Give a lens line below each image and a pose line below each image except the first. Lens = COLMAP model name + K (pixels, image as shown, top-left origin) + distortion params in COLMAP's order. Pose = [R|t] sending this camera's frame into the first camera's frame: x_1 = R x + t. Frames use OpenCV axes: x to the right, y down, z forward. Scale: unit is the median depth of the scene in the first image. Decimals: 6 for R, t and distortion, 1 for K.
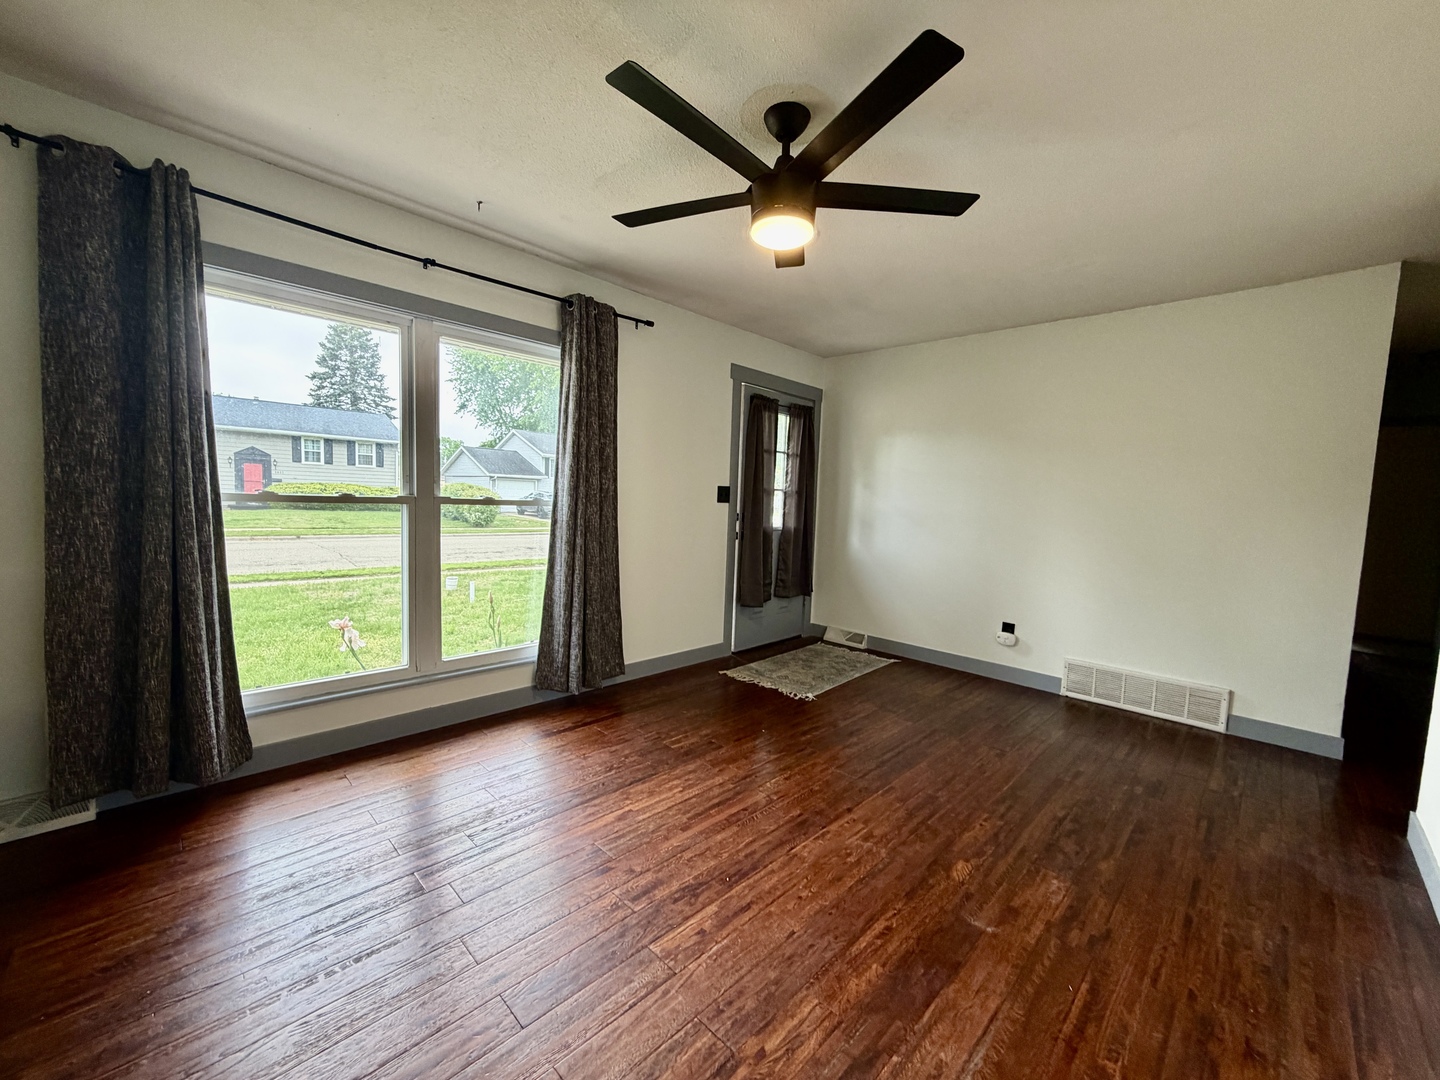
lens RADIAL K [[574.6, 0, 720.0], [0, 574.6, 540.0], [0, 0, 1]] dist [0.001694, 0.000286]
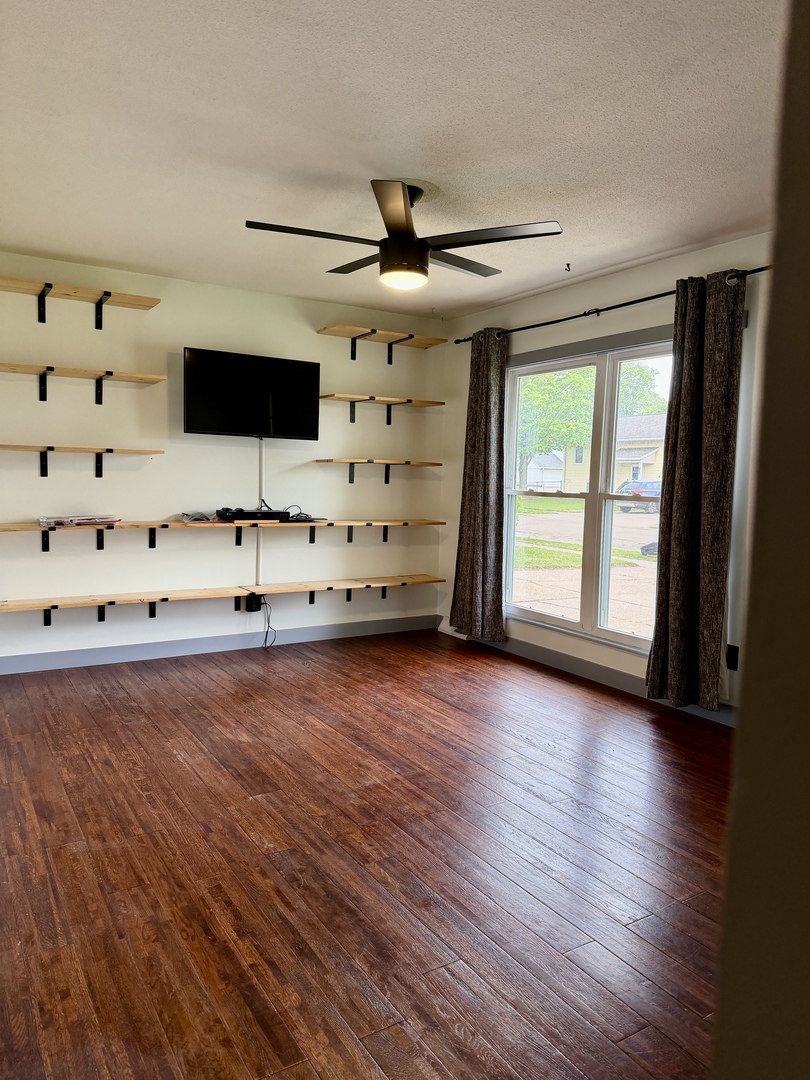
lens RADIAL K [[749.8, 0, 405.0], [0, 749.8, 540.0], [0, 0, 1]] dist [0.005303, -0.000172]
pose [[-0.234028, 0.038785, -0.971456, 1.359773], [-0.106871, 0.992123, 0.065356, -0.038690], [0.966338, 0.119116, -0.228039, 1.111889]]
